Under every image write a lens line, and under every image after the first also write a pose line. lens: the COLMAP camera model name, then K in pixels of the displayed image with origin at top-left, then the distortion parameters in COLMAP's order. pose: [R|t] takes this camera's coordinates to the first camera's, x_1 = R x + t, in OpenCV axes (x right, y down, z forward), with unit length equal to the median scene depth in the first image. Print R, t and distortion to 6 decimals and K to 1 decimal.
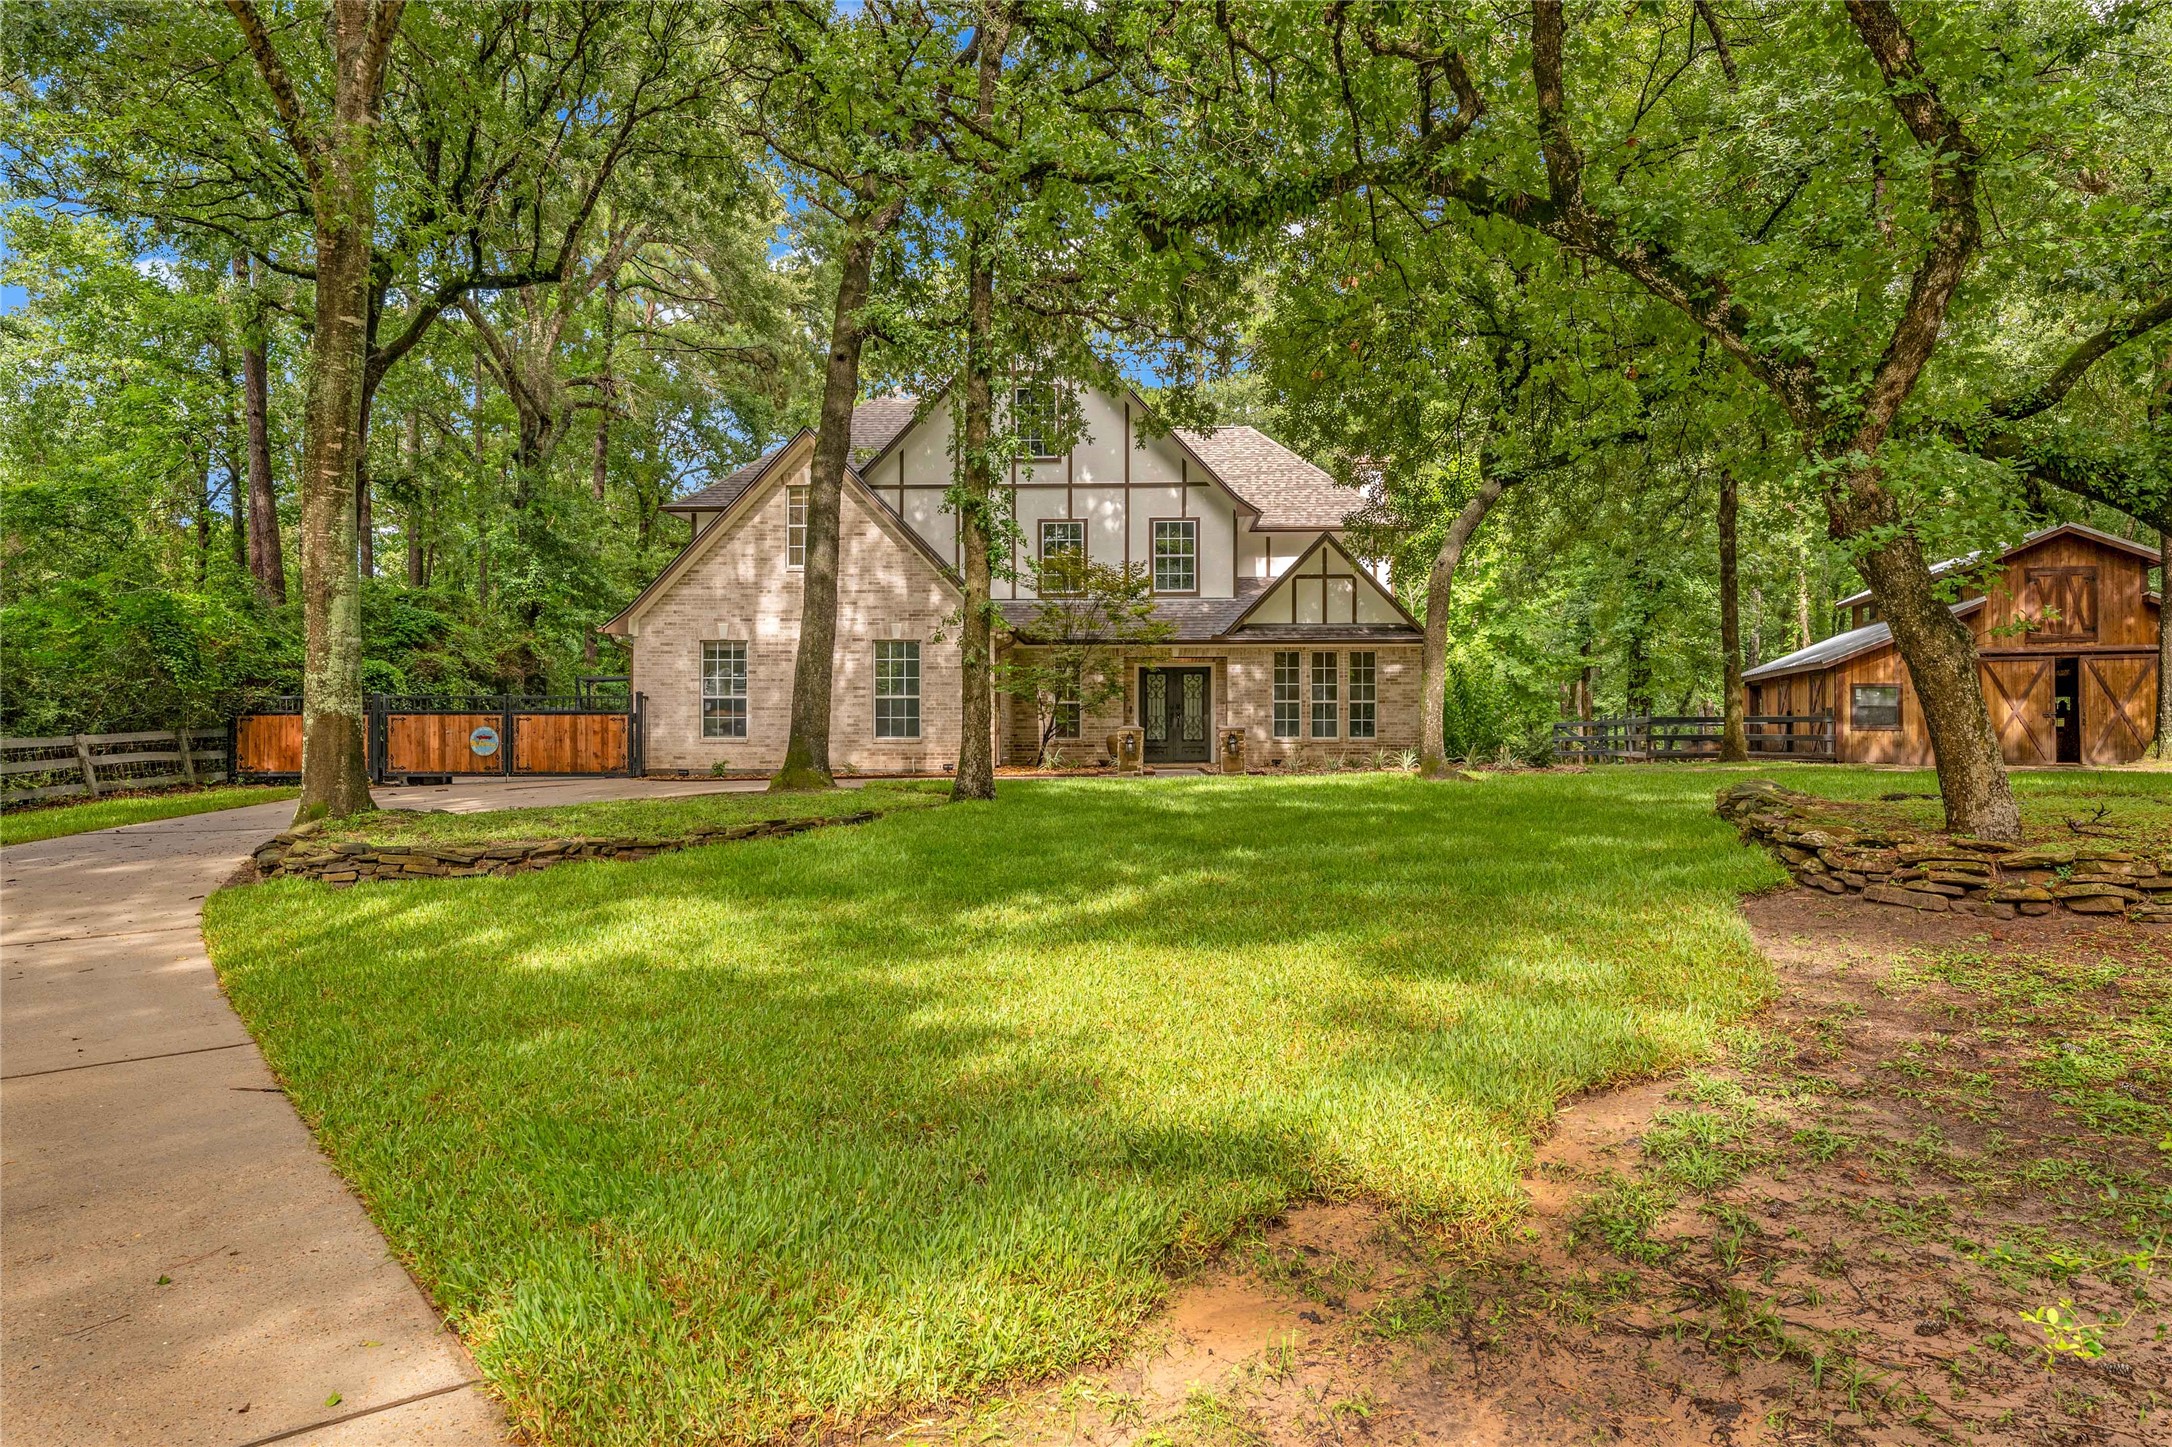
lens RADIAL K [[1318.6, 0, 1085.4], [0, 1318.6, 709.4], [0, 0, 1]] dist [-0.002899, -0.000426]
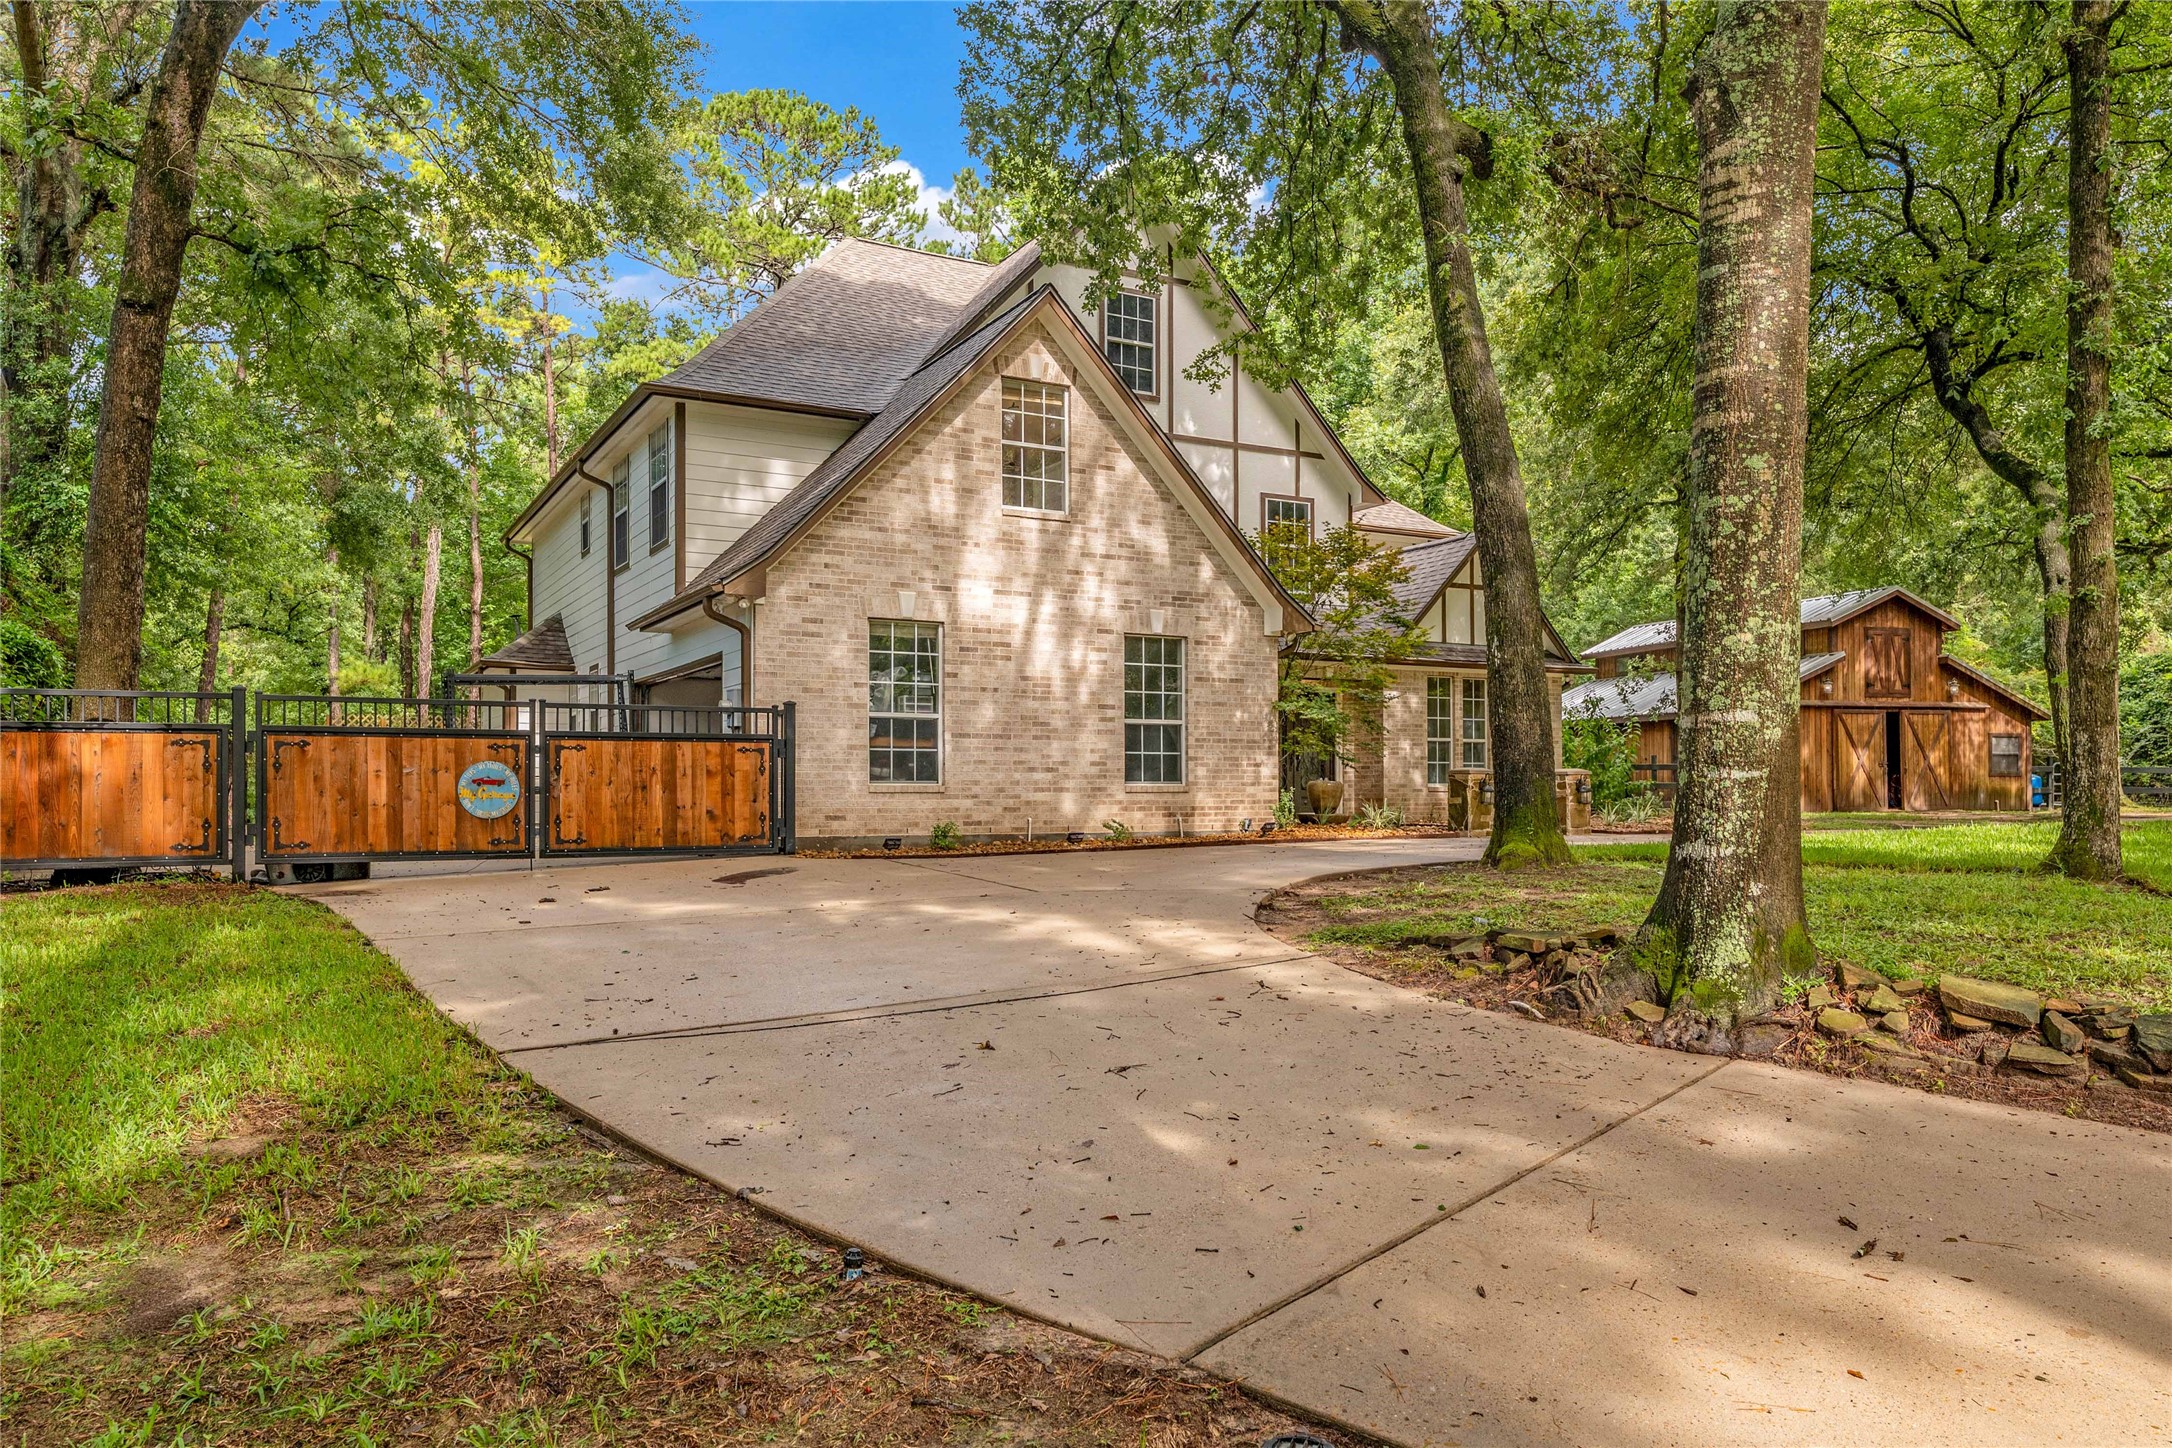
lens RADIAL K [[1497.3, 0, 1086.3], [0, 1497.3, 743.2], [0, 0, 1]] dist [-0.000584, 0.000242]
pose [[0.837648, 0.015238, 0.545998, -0.572735], [-0.009468, 0.999866, -0.013380, 0.011689], [-0.546128, 0.006038, 0.837680, 0.390761]]
